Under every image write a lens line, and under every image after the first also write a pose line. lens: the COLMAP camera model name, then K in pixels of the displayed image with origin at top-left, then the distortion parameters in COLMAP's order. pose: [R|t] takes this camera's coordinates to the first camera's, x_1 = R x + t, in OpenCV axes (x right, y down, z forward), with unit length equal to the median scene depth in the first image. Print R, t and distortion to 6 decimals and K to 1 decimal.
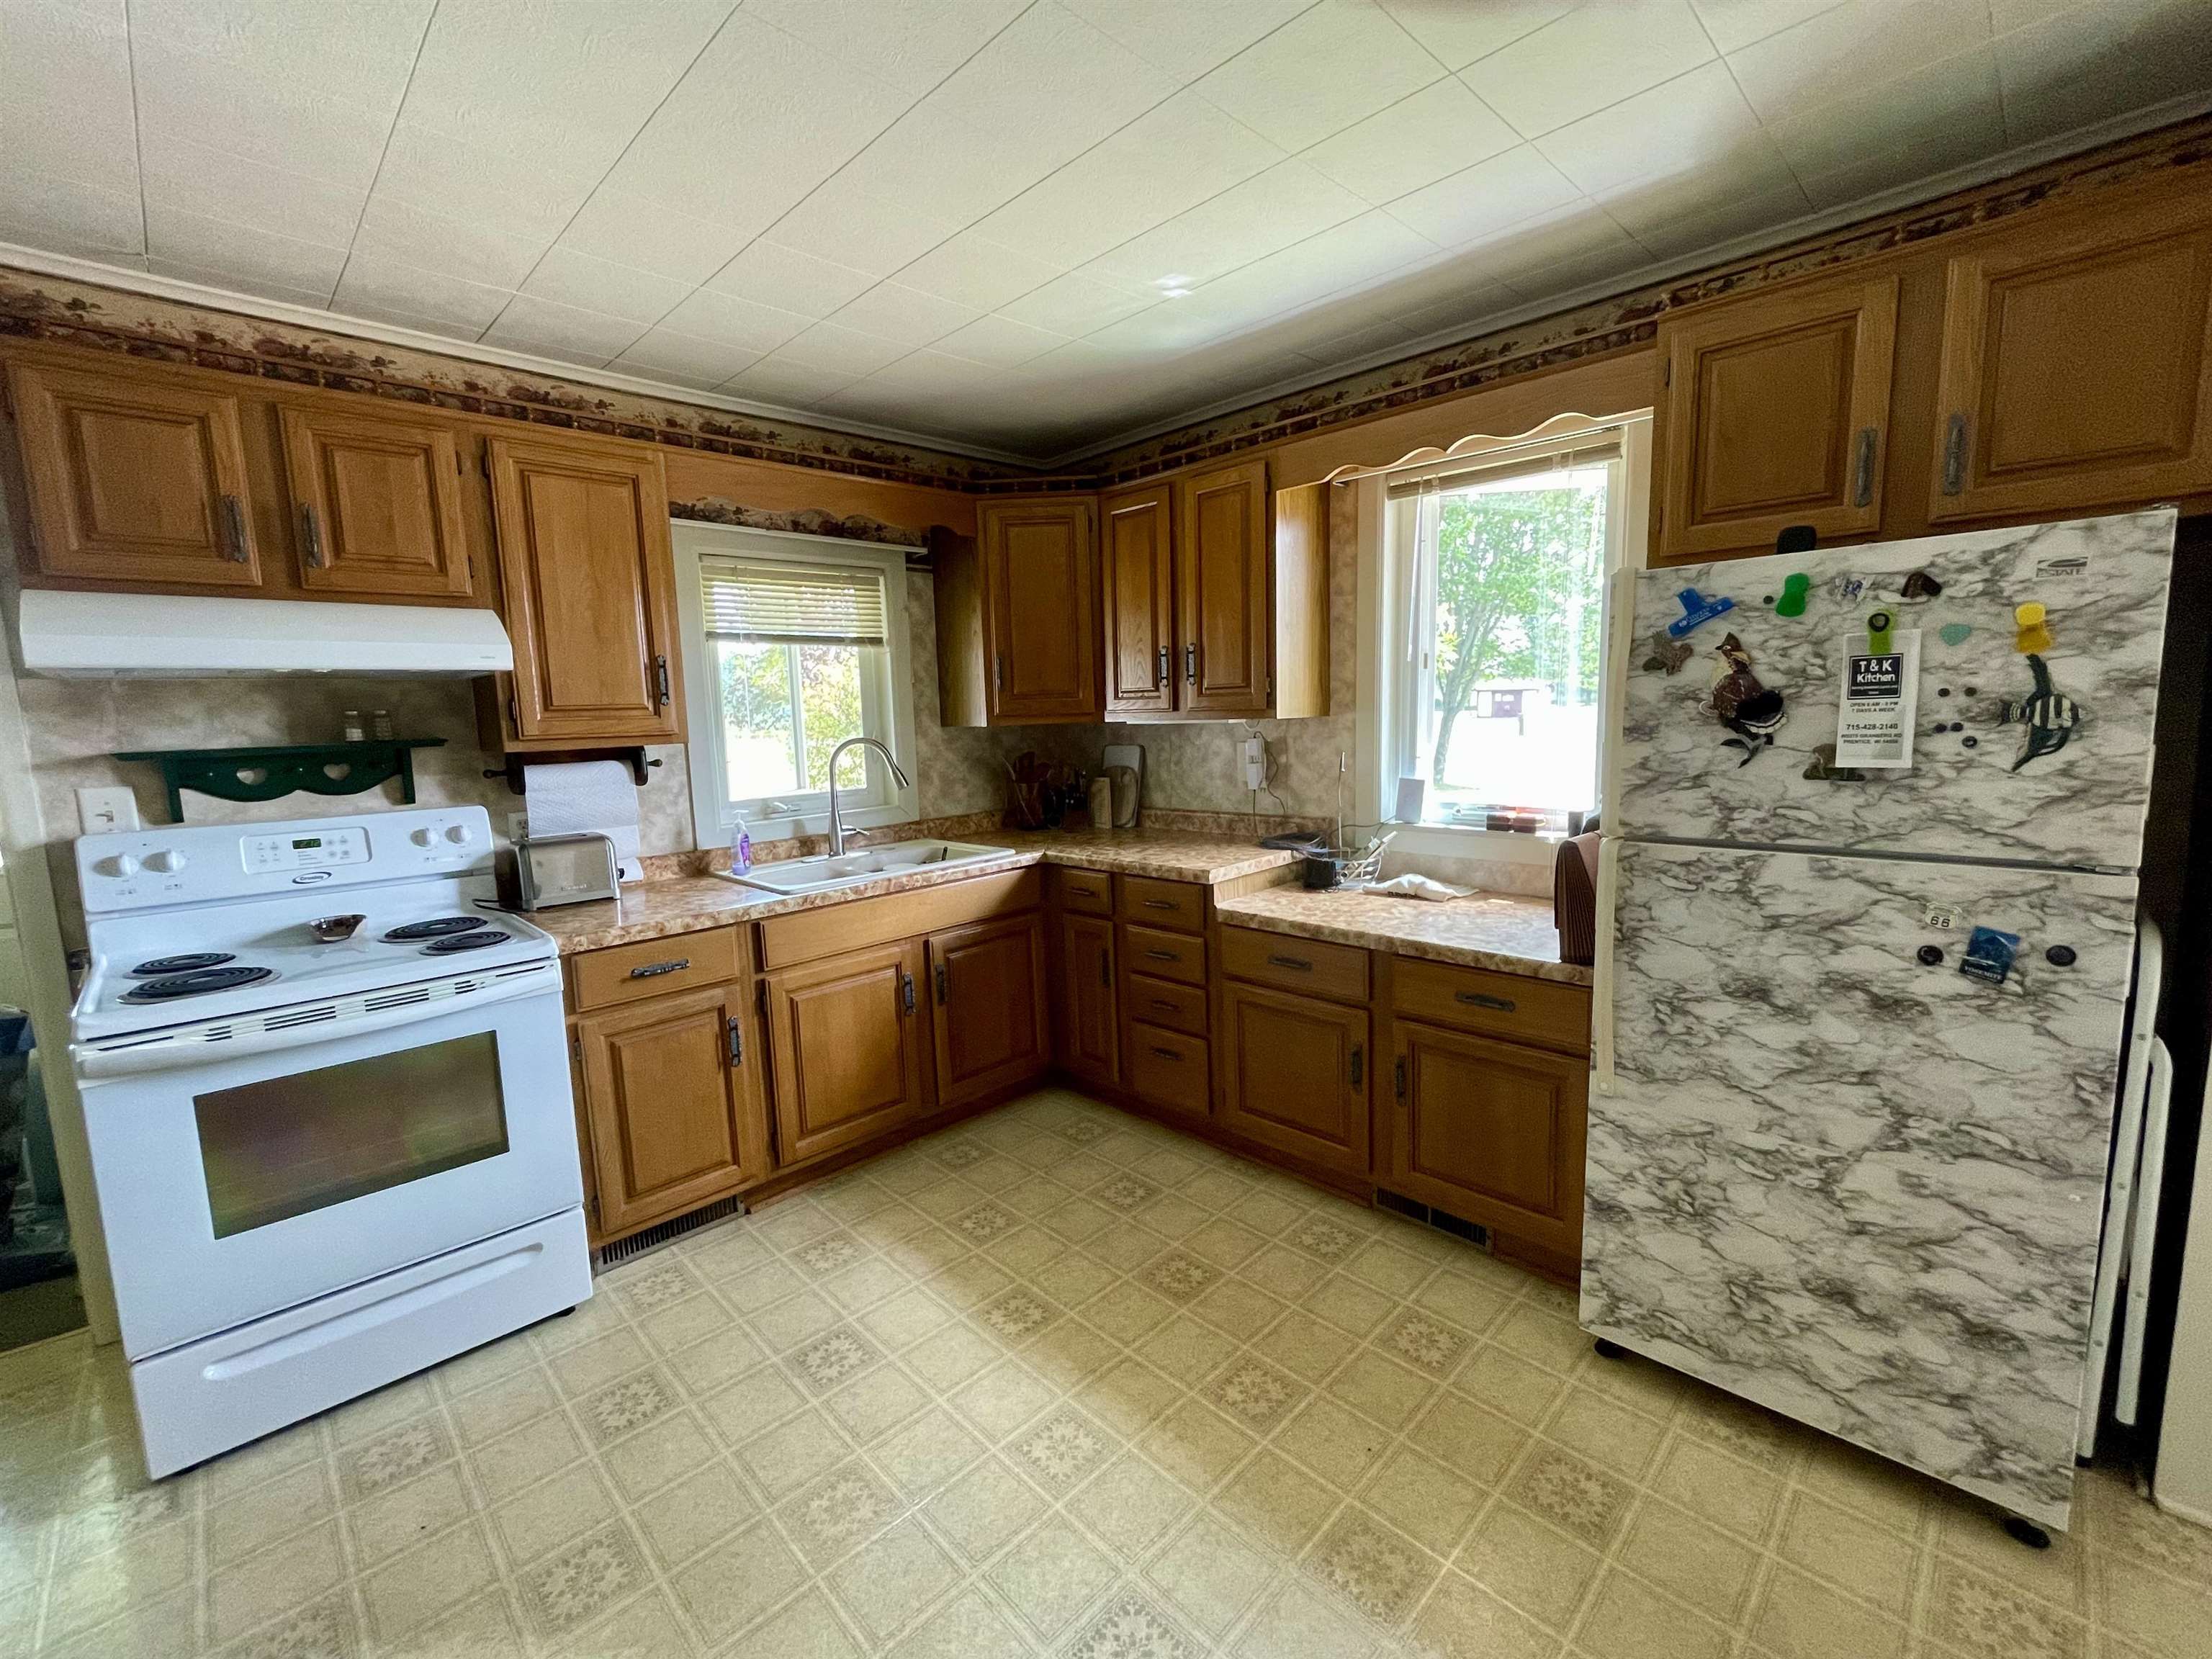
lens RADIAL K [[938.1, 0, 1106.0], [0, 938.1, 829.5], [0, 0, 1]] dist [-0.001033, -0.000295]
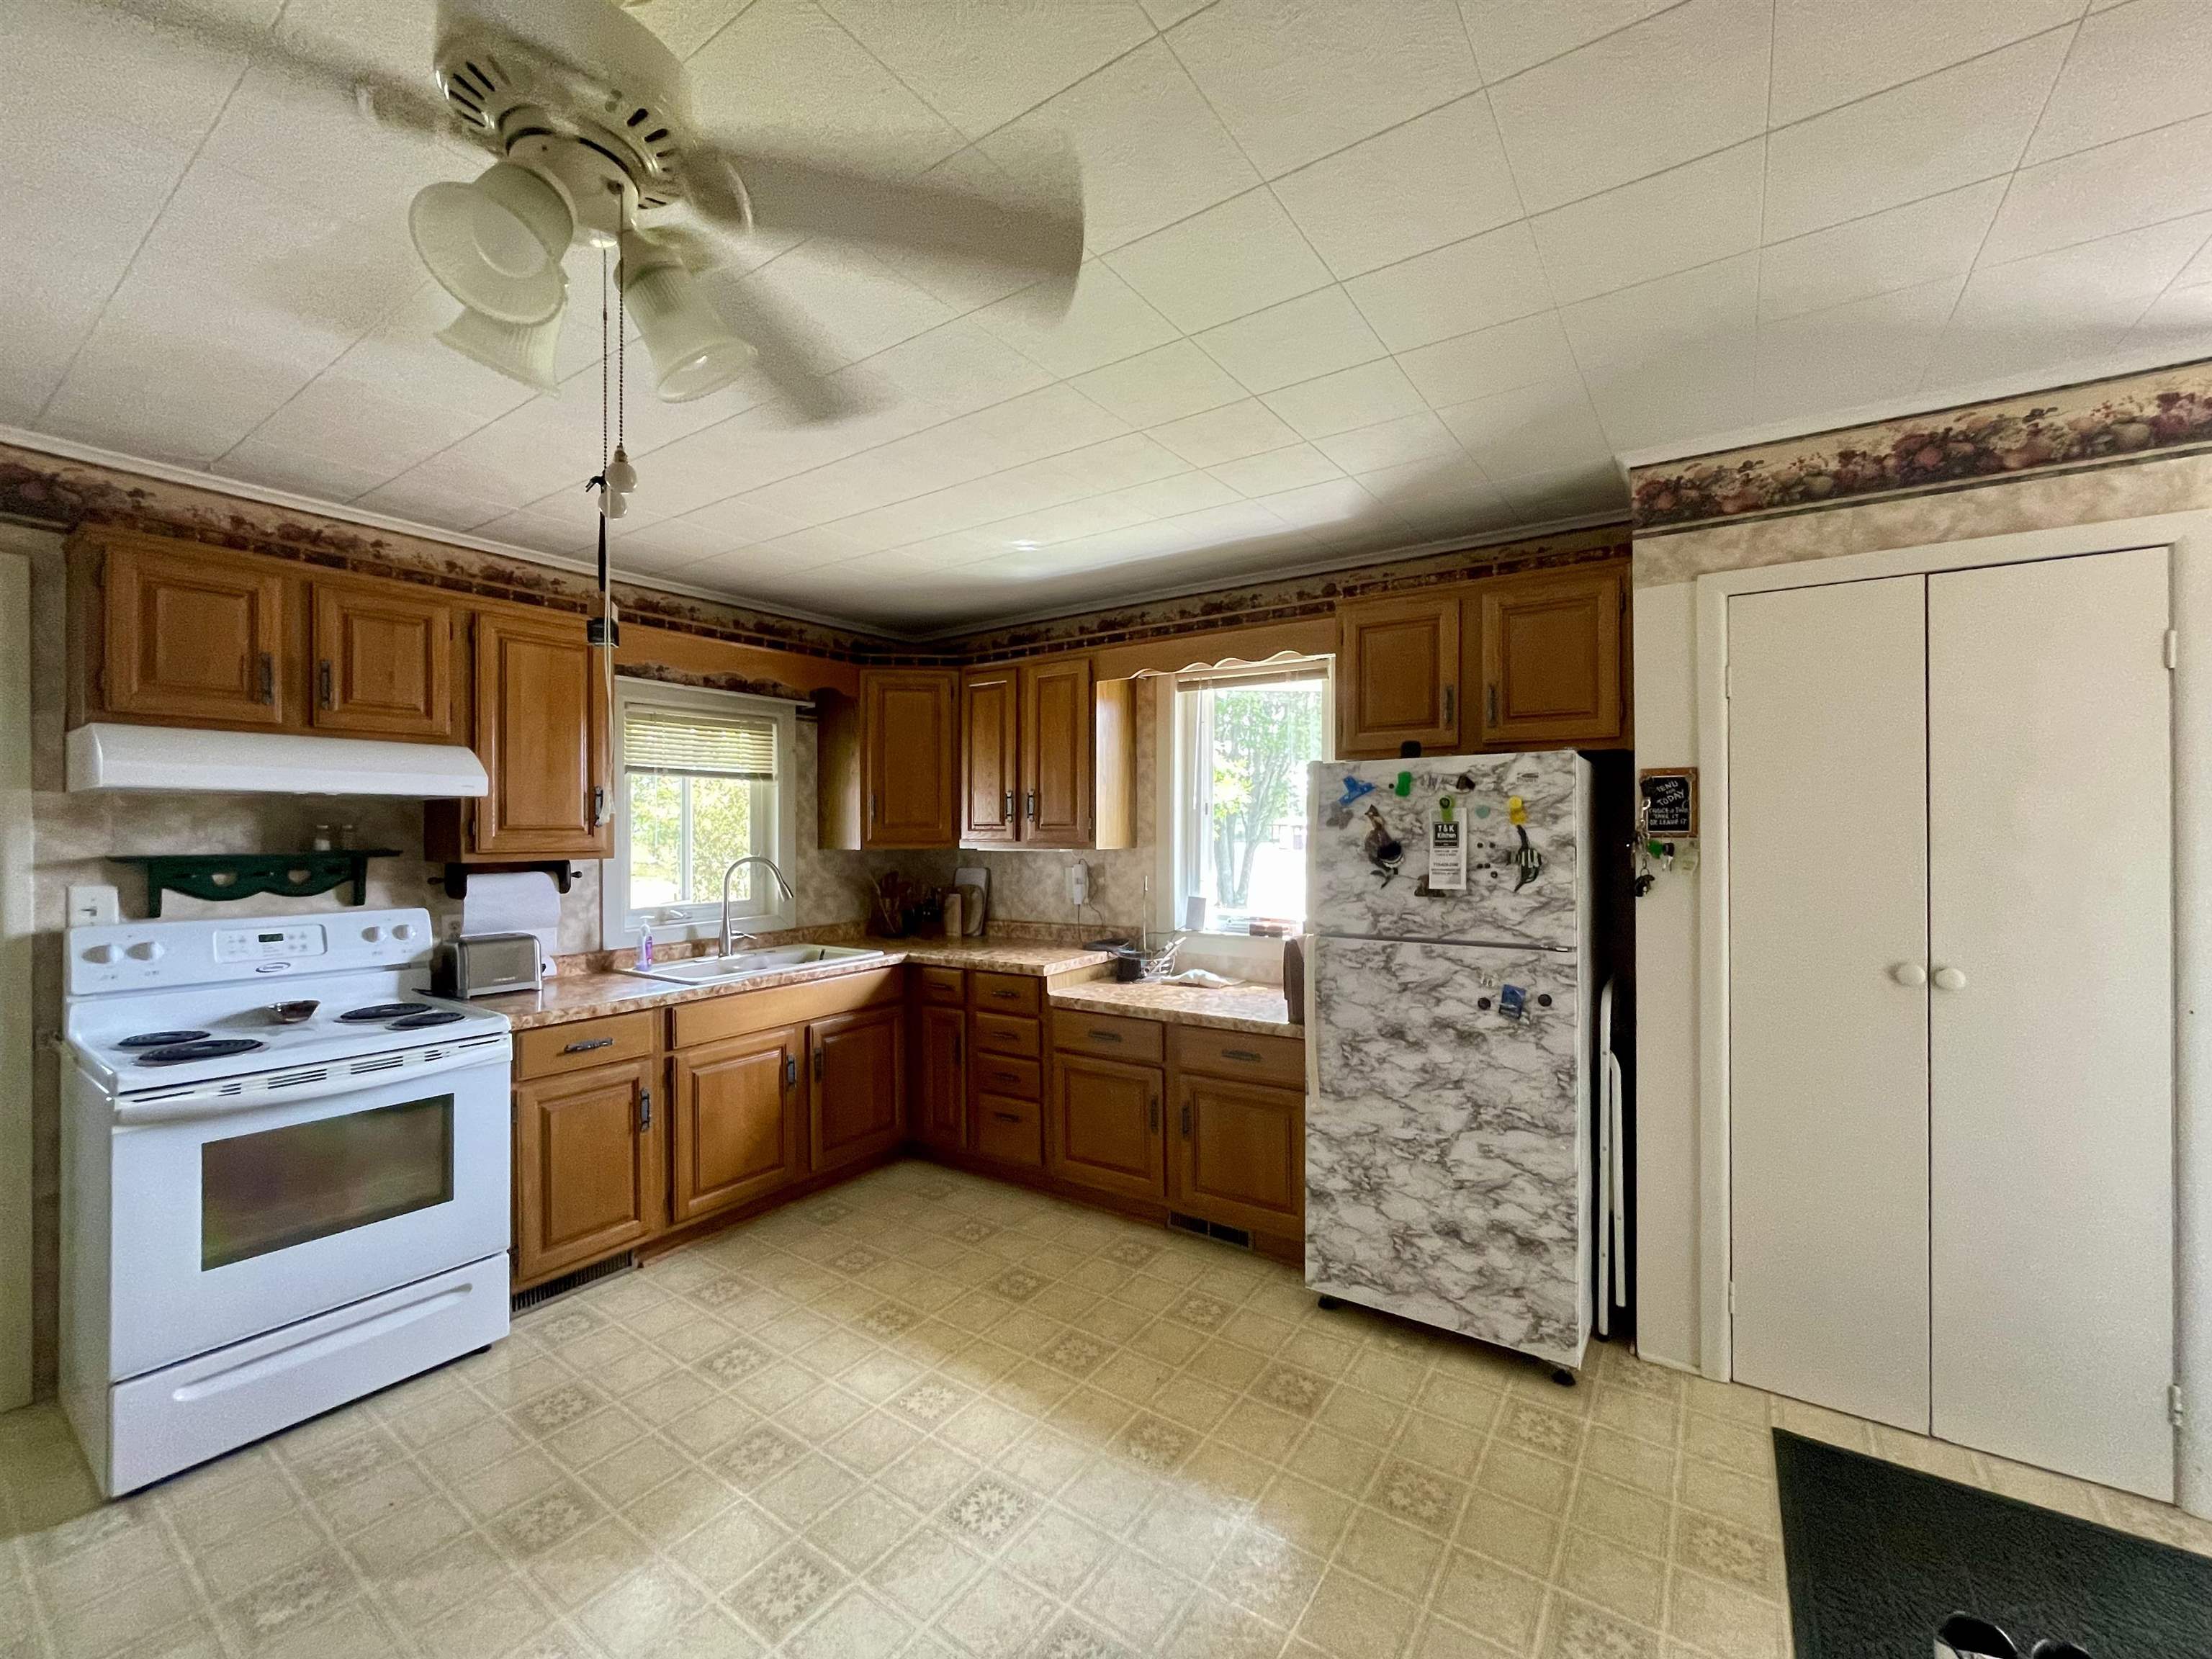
lens RADIAL K [[938.1, 0, 1106.0], [0, 938.1, 829.5], [0, 0, 1]] dist [-0.001033, -0.000295]
pose [[0.982851, 0.027186, 0.182384, -0.054924], [-0.002839, 0.991186, -0.132451, 0.034283], [-0.184377, 0.129662, 0.974265, -0.349875]]
